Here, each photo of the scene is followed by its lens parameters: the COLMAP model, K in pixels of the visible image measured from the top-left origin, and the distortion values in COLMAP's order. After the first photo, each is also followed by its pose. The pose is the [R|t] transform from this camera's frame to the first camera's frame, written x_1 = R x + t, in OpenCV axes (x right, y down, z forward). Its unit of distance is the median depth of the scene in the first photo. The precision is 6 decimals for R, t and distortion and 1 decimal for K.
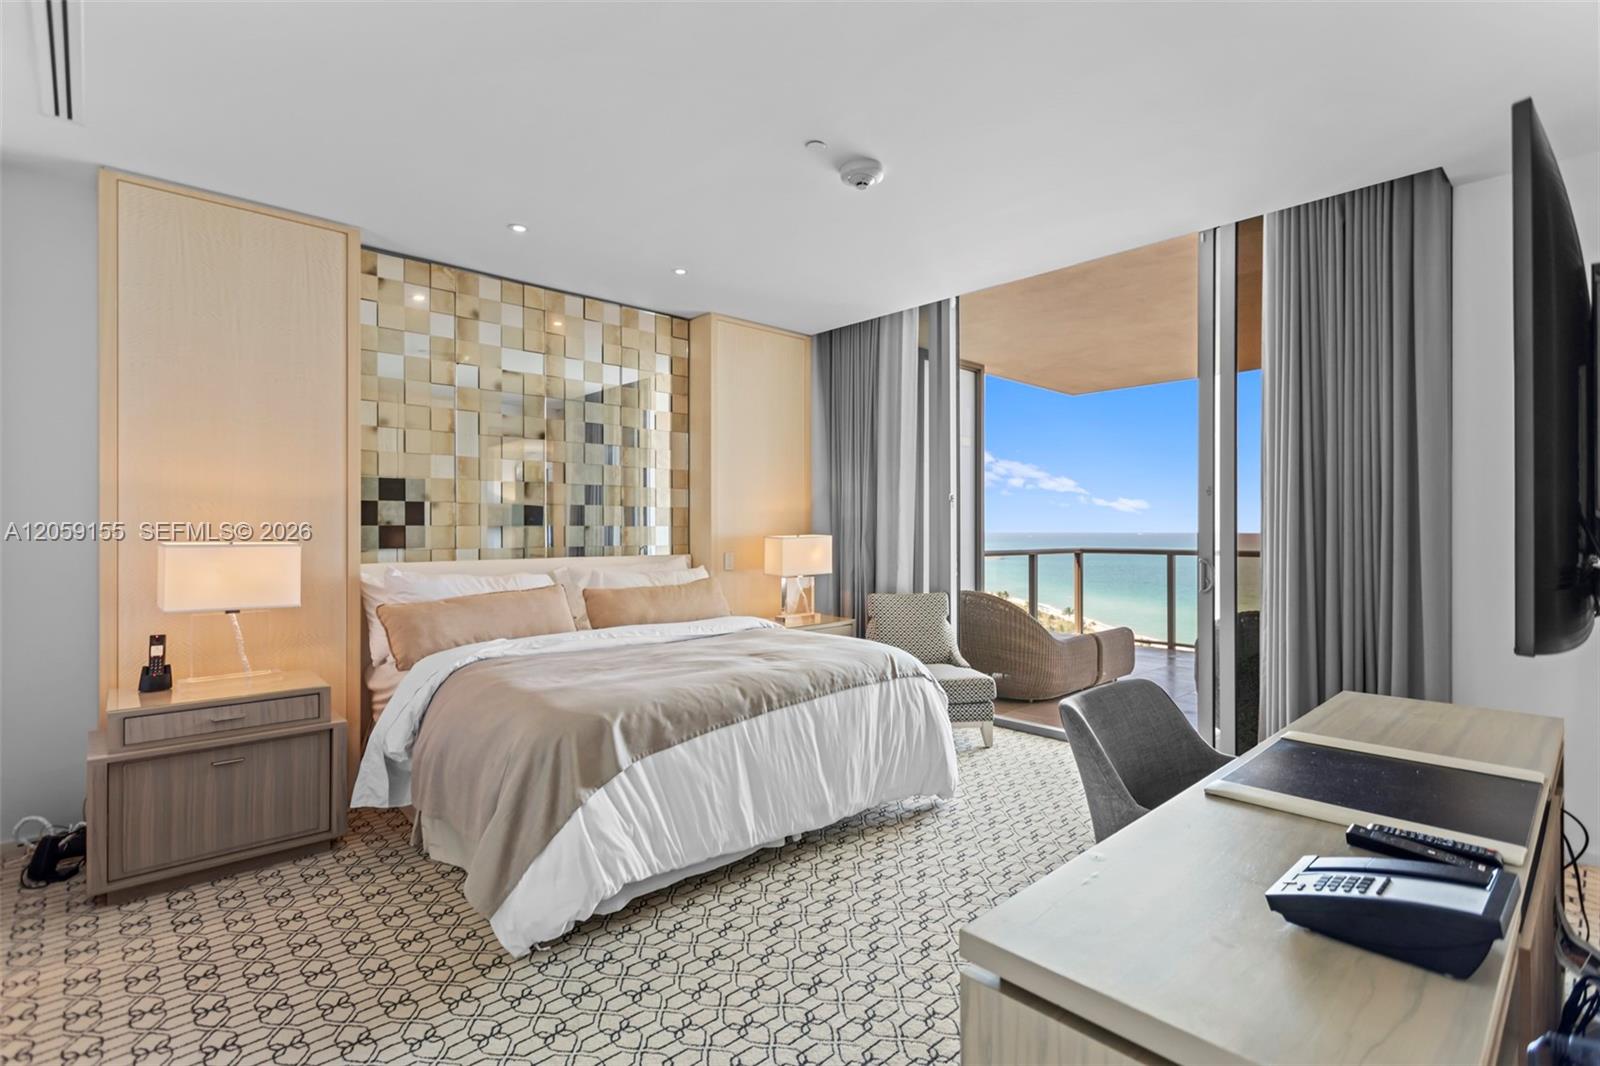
lens RADIAL K [[752.5, 0, 795.3], [0, 752.5, 527.4], [0, 0, 1]] dist [0.001281, 0.000209]
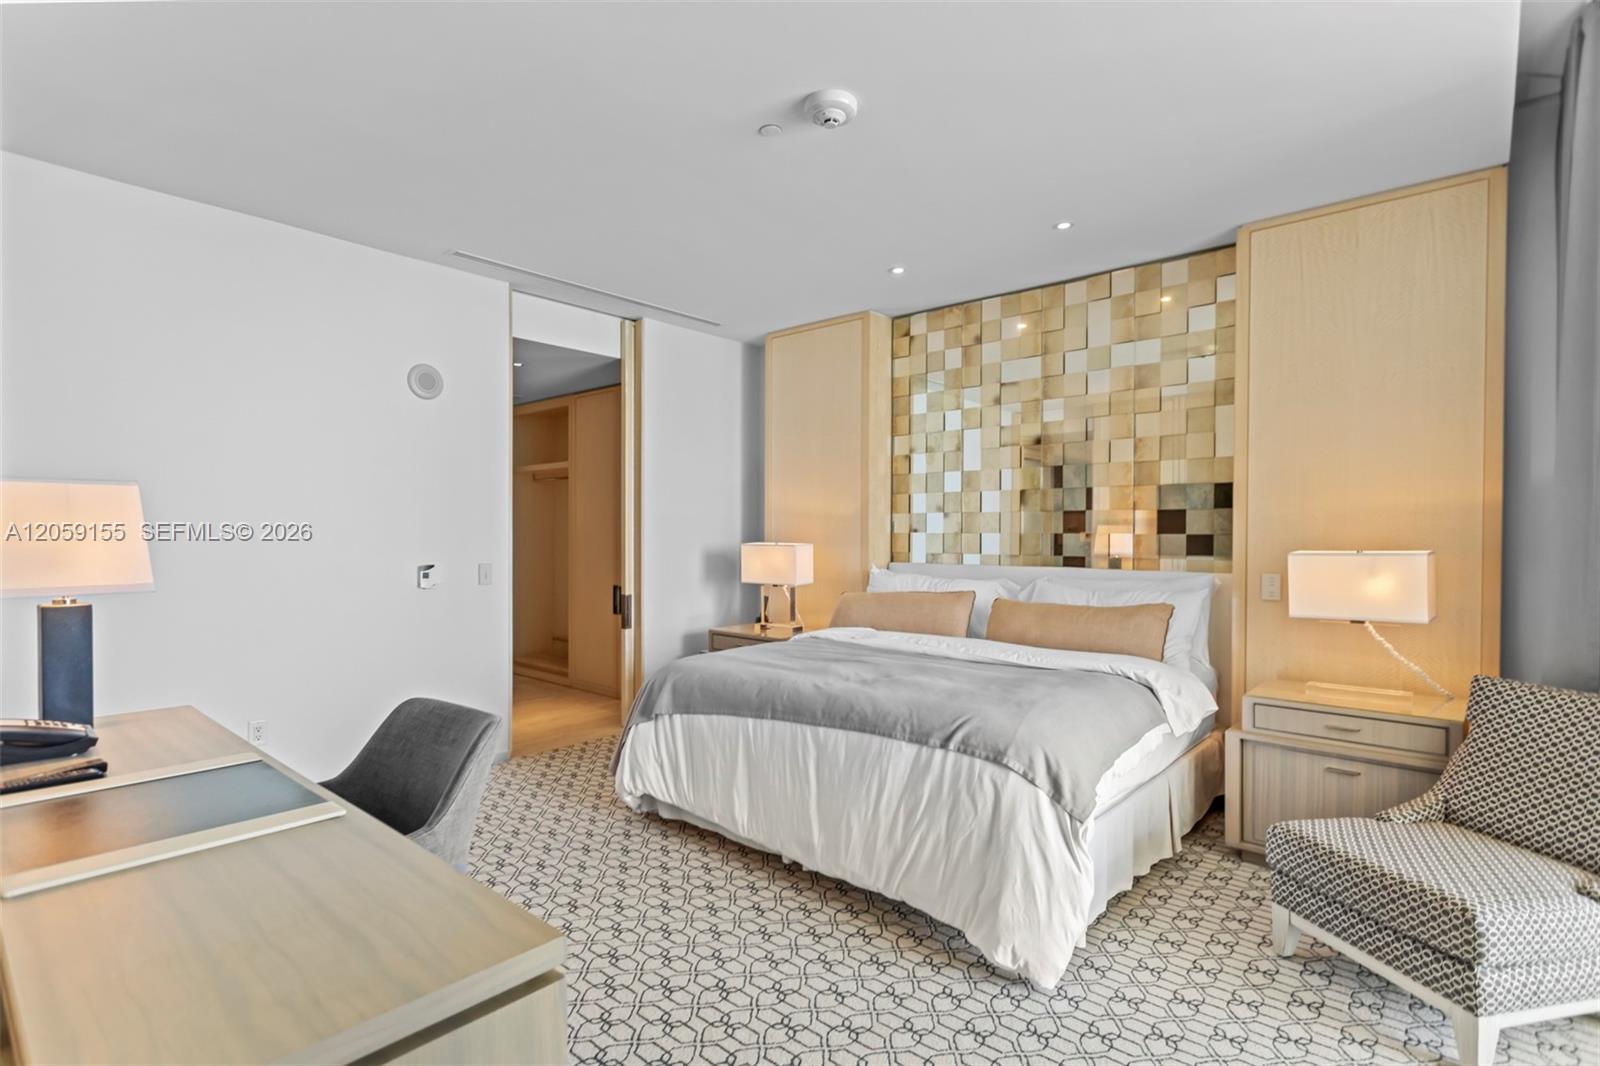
lens RADIAL K [[785.8, 0, 795.1], [0, 785.8, 539.6], [0, 0, 1]] dist [-0.001231, -0.000115]
pose [[0.096343, 0.008344, -0.995313, 0.898097], [-0.002731, 0.999963, 0.008119, -0.002474], [0.995344, 0.001936, 0.096363, 0.828458]]
